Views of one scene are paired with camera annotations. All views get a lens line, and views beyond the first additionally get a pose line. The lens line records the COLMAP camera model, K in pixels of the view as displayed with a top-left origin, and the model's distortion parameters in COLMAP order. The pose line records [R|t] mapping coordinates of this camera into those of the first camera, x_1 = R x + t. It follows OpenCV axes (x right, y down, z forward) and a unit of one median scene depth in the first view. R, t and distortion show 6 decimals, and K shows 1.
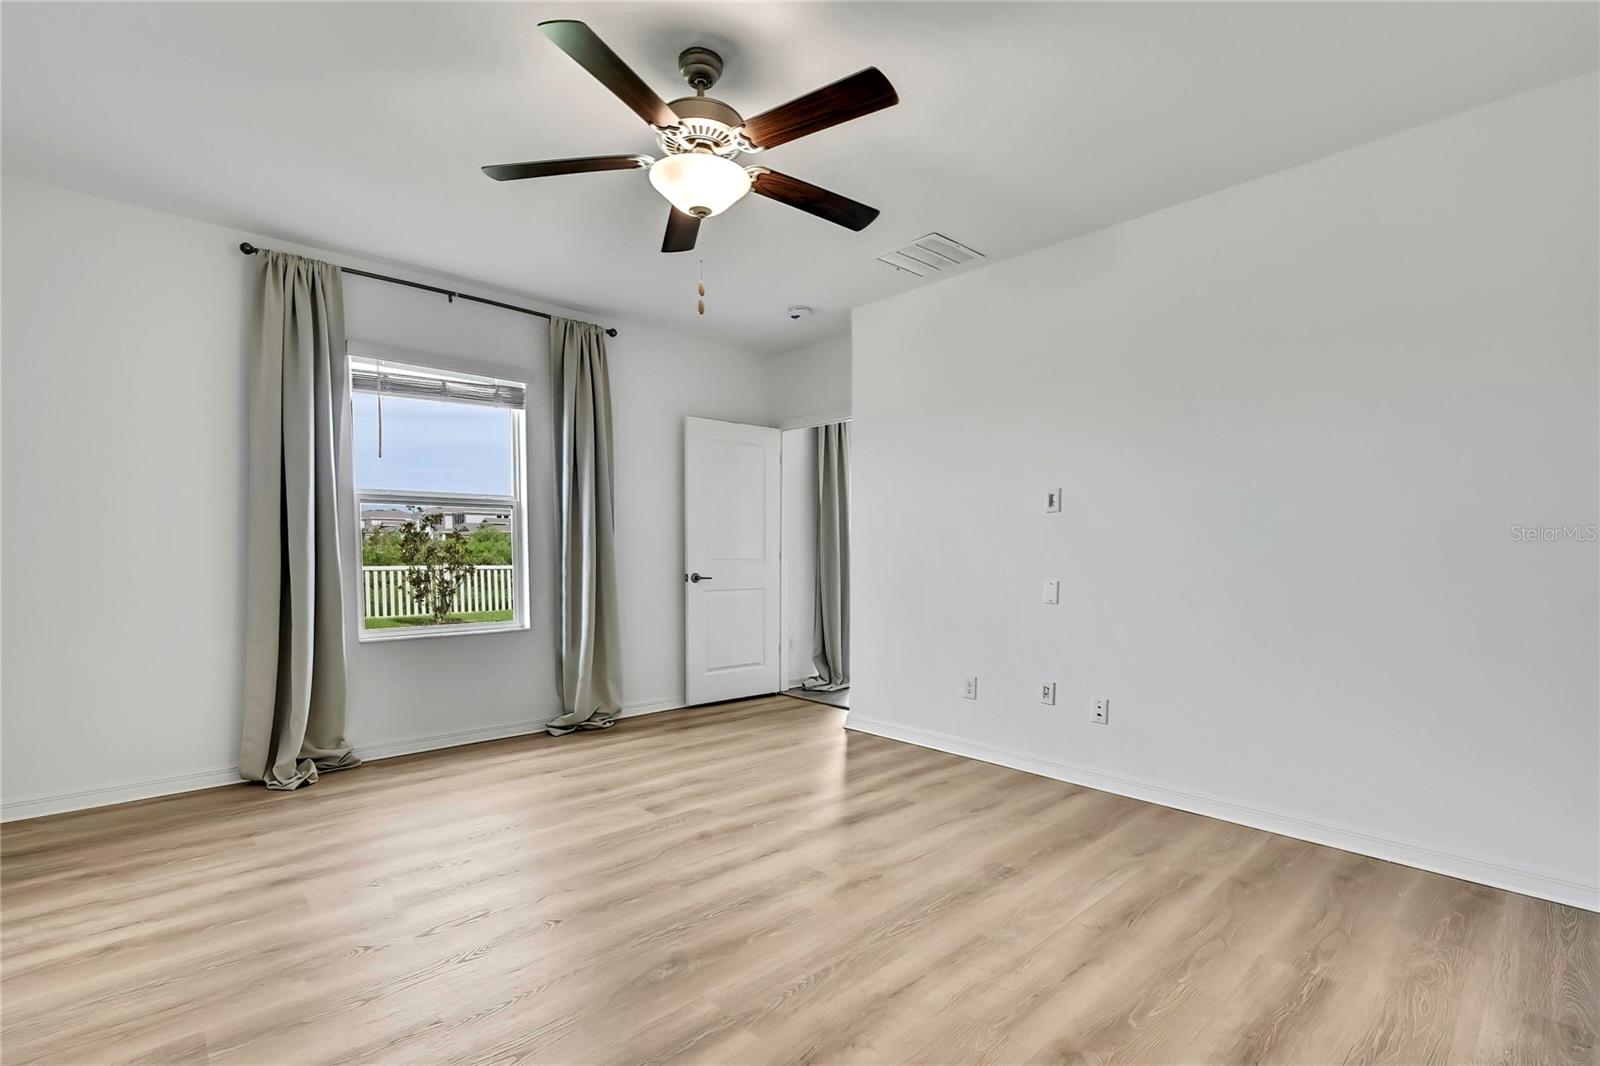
lens RADIAL K [[737.8, 0, 831.8], [0, 737.8, 583.9], [0, 0, 1]] dist [-0.014085, 0.000575]
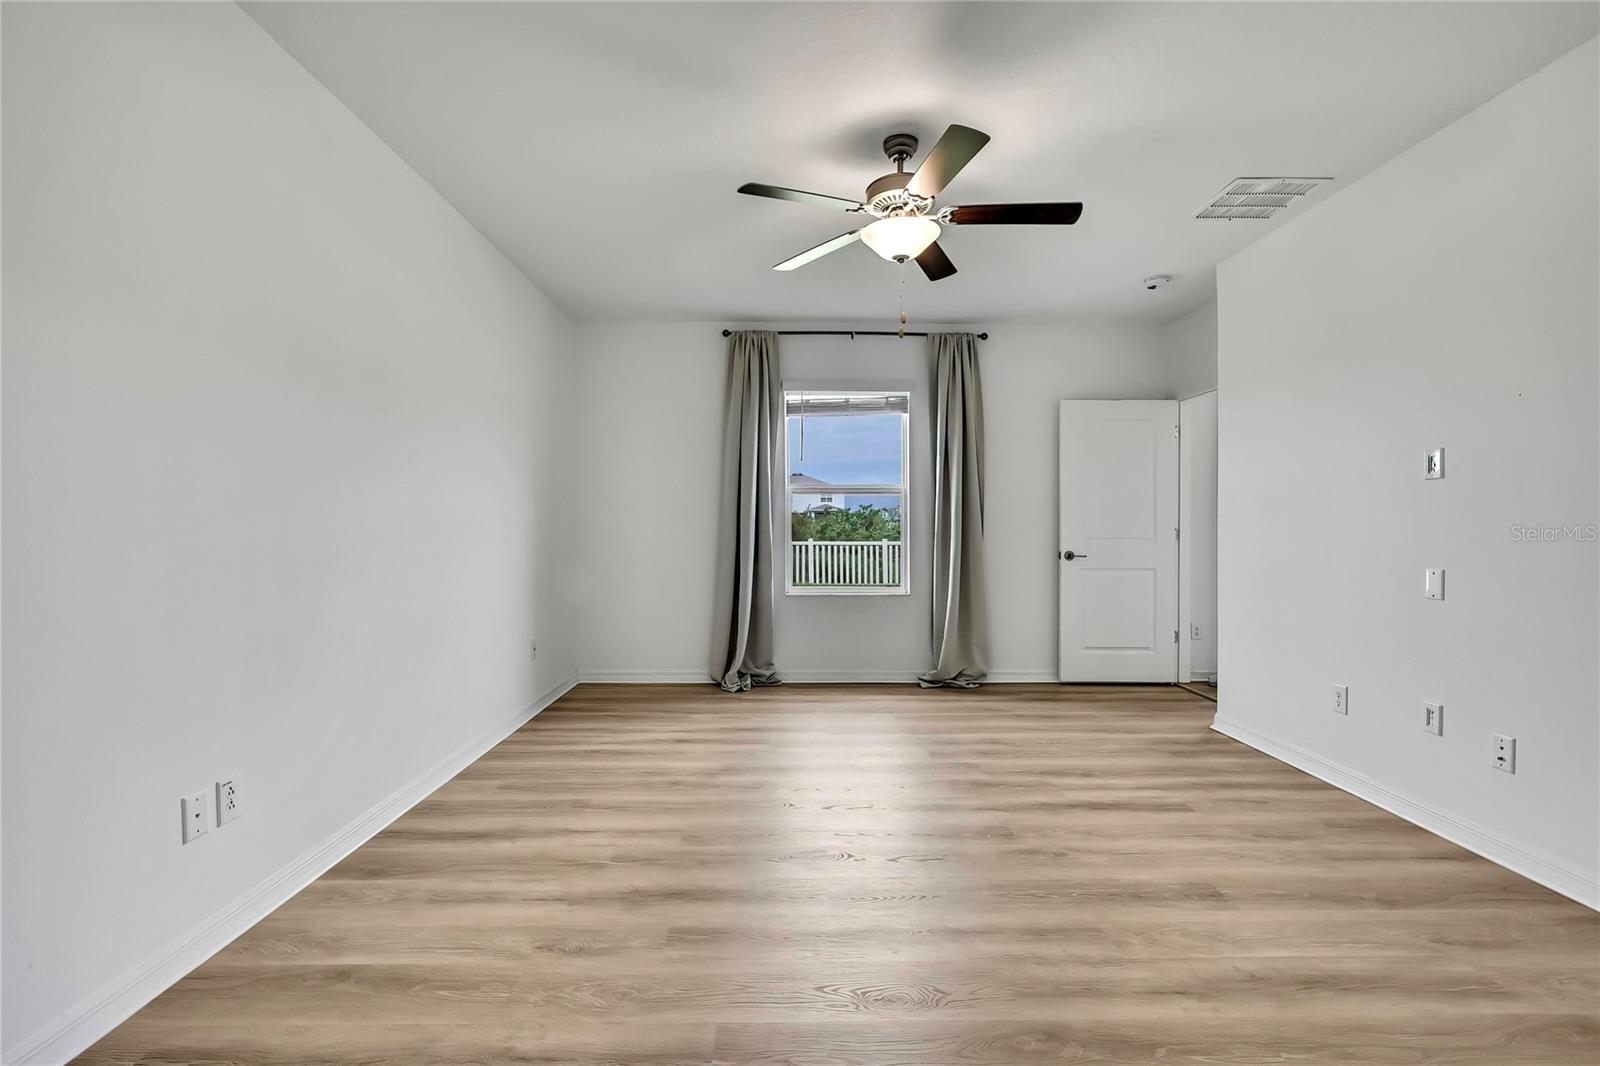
lens RADIAL K [[739.7, 0, 797.3], [0, 739.7, 515.8], [0, 0, 1]] dist [-0.011295, 0.000457]
pose [[0.723703, -0.012133, -0.690005, 0.372818], [-0.030718, 0.998288, -0.049772, -0.001630], [0.689428, 0.057215, 0.722091, -0.000873]]
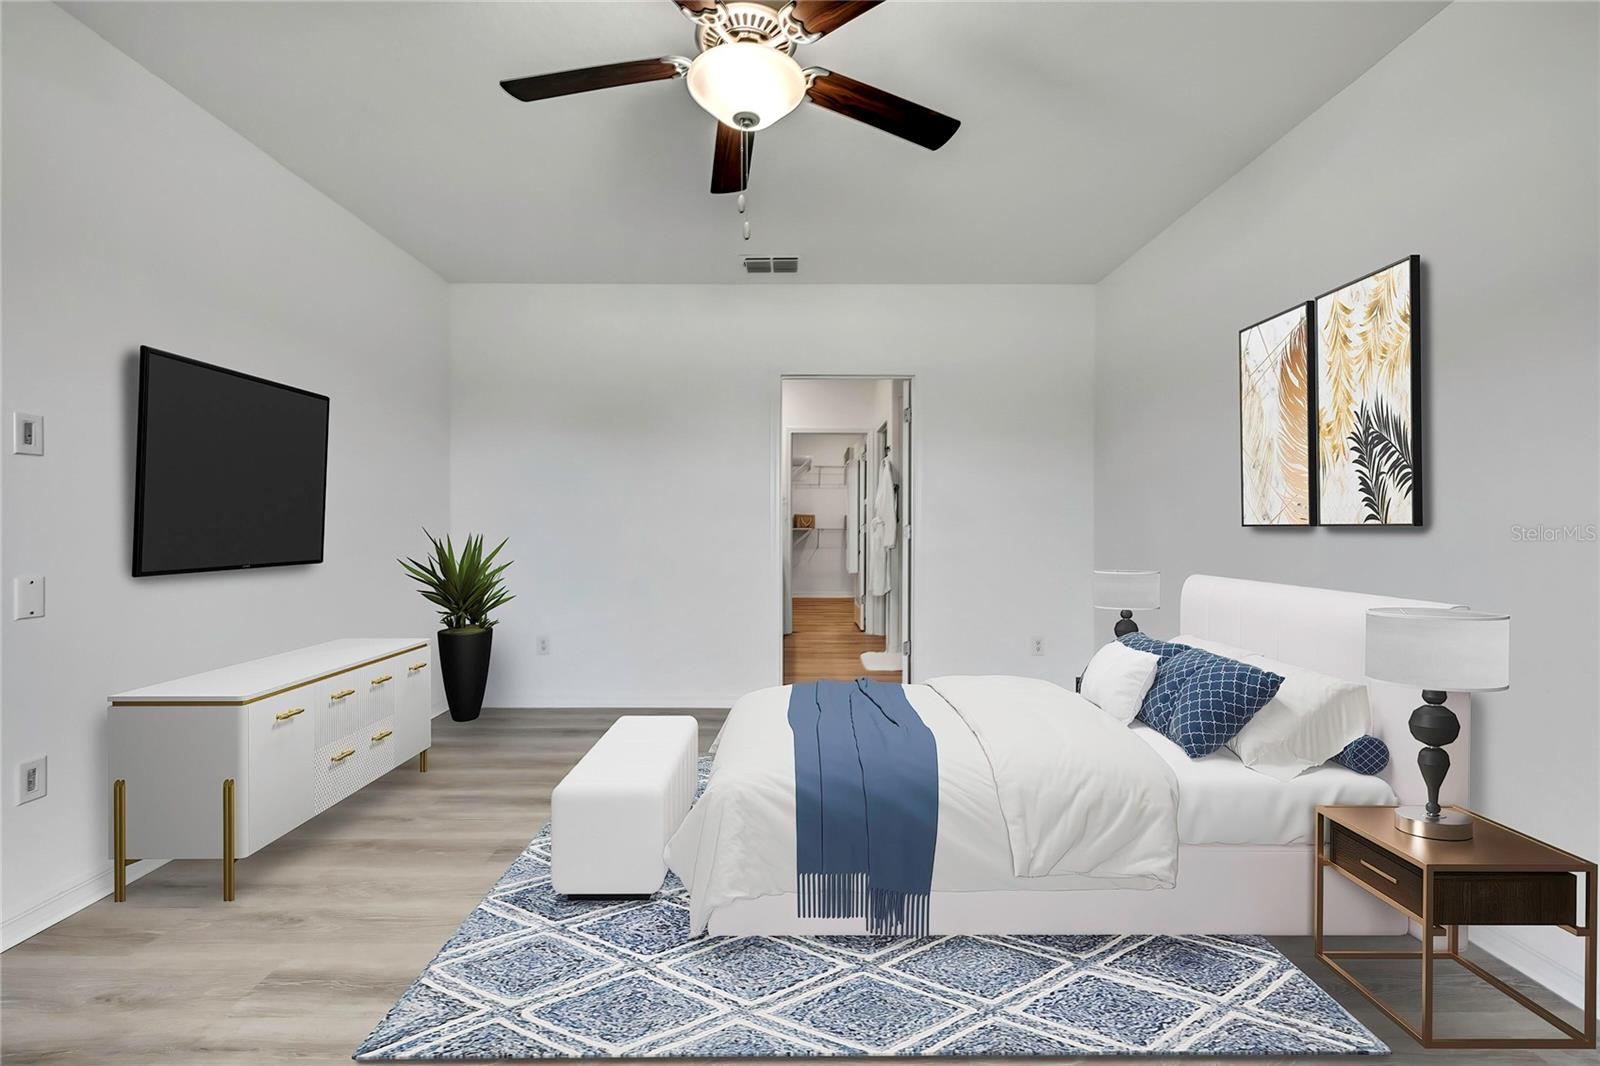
lens RADIAL K [[685.7, 0, 781.6], [0, 685.7, 532.1], [0, 0, 1]] dist [-0.000990, 0.000163]
pose [[-0.704523, -0.014368, 0.709536, -0.507813], [0.026594, 0.998558, 0.046627, -0.051671], [-0.709183, 0.051720, -0.703125, 1.035975]]
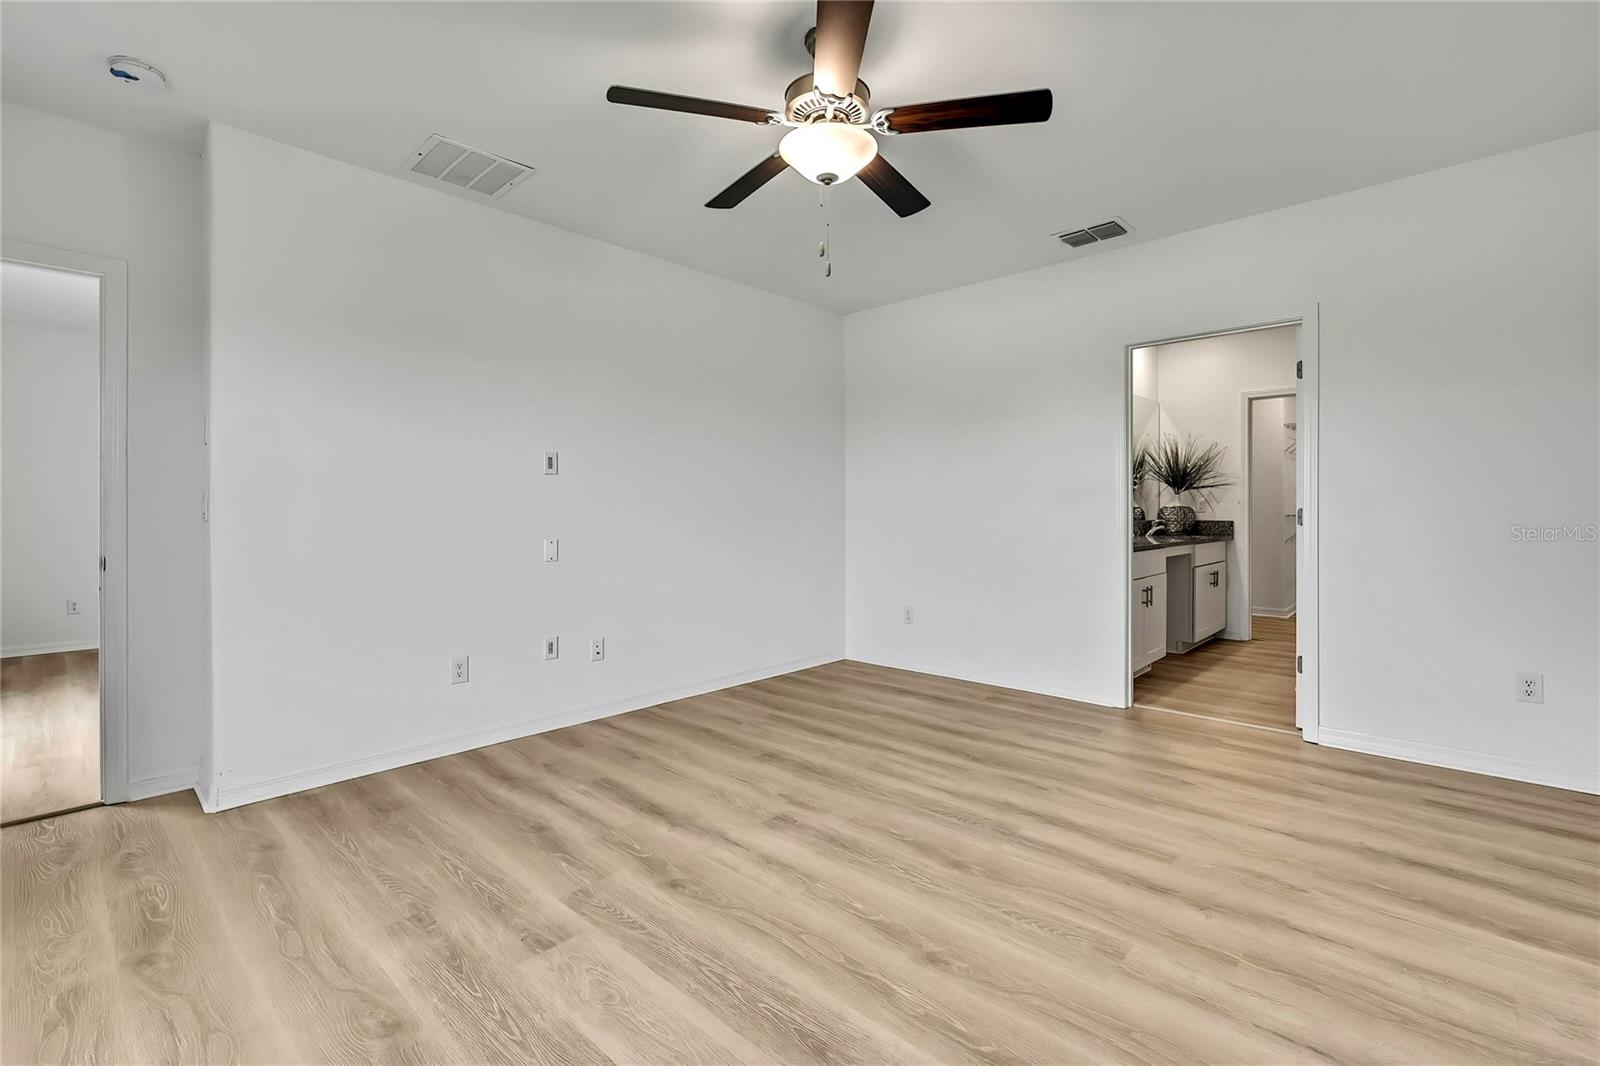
lens RADIAL K [[694.8, 0, 800.8], [0, 694.8, 508.7], [0, 0, 1]] dist [-0.012593, -0.000011]
pose [[-0.045044, -0.001237, 0.998984, -0.756094], [0.049461, 0.998770, 0.003467, -0.036850], [-0.997760, 0.049567, -0.044927, 0.744022]]
